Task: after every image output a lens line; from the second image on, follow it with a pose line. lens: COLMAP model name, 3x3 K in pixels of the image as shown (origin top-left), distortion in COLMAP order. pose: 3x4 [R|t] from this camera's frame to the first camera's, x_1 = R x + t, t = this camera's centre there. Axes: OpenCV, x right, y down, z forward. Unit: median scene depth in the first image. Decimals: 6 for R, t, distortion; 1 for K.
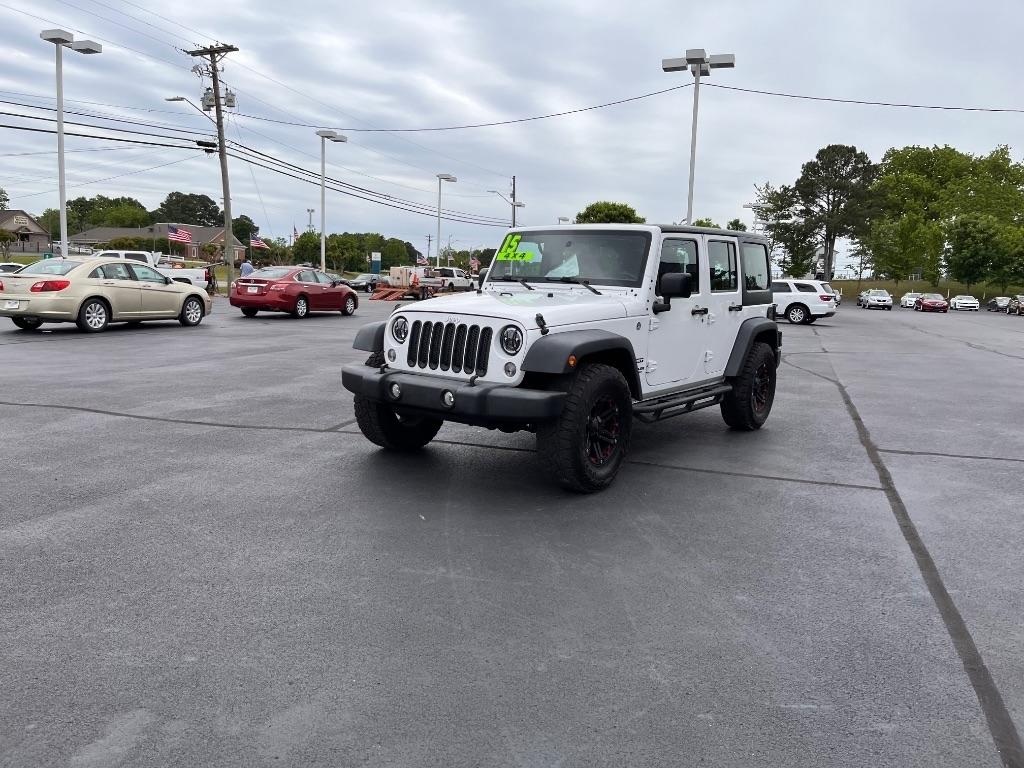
lens RADIAL K [[786.1, 0, 511.5], [0, 786.1, 387.0], [0, 0, 1]] dist [0.052617, -0.072827]
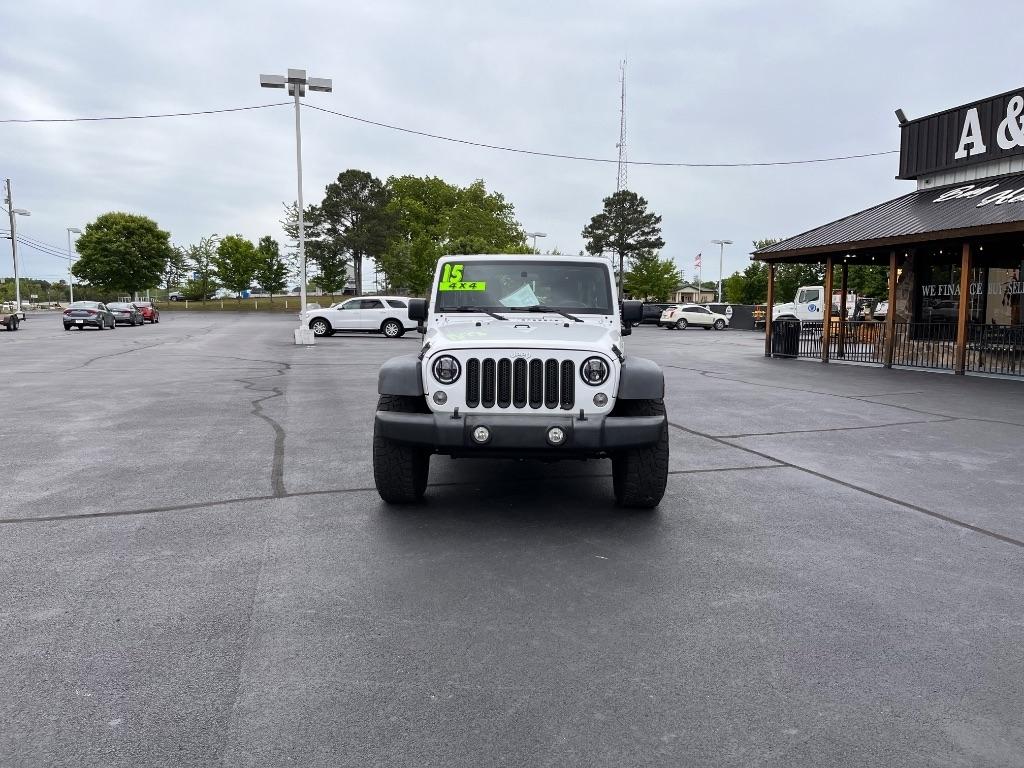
lens RADIAL K [[786.1, 0, 496.7], [0, 786.1, 383.5], [0, 0, 1]] dist [0.052617, -0.072827]
pose [[0.821647, -0.083104, 0.563906, -0.093900], [0.095594, 0.995393, 0.007406, -0.008676], [-0.561923, 0.047821, 0.825806, 0.029974]]
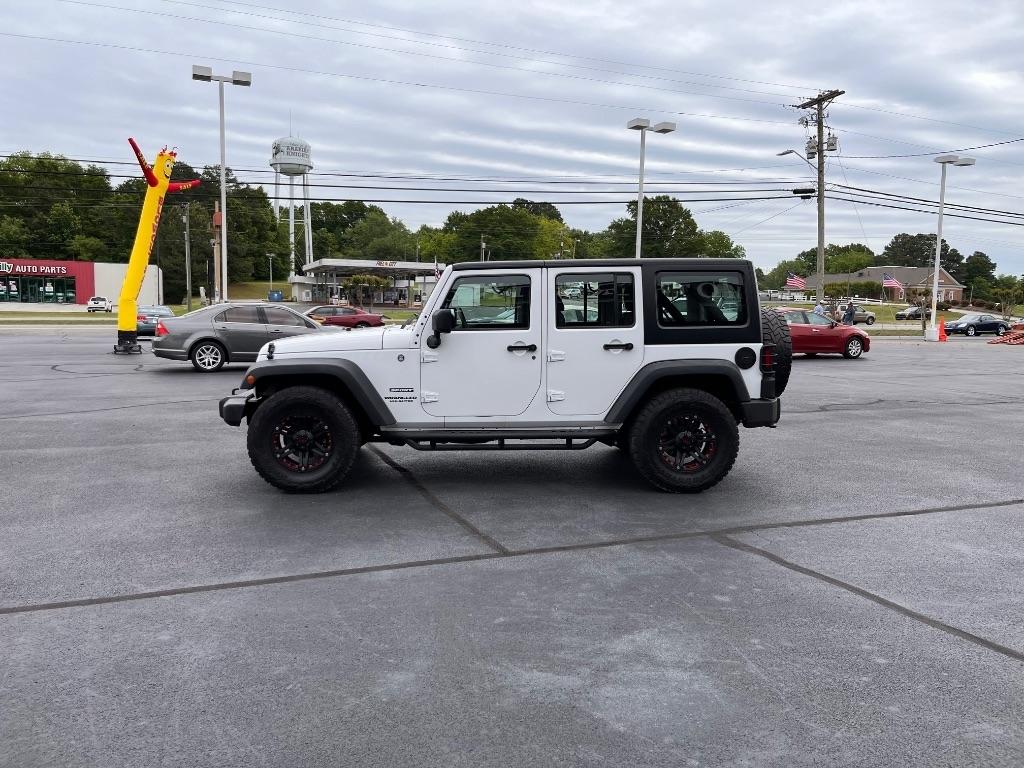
lens RADIAL K [[786.1, 0, 502.3], [0, 786.1, 384.8], [0, 0, 1]] dist [0.052617, -0.072827]
pose [[0.637580, 0.051280, -0.768675, 0.166003], [-0.095253, 0.995373, -0.012605, -0.006397], [0.764473, 0.081256, 0.639515, 0.064610]]
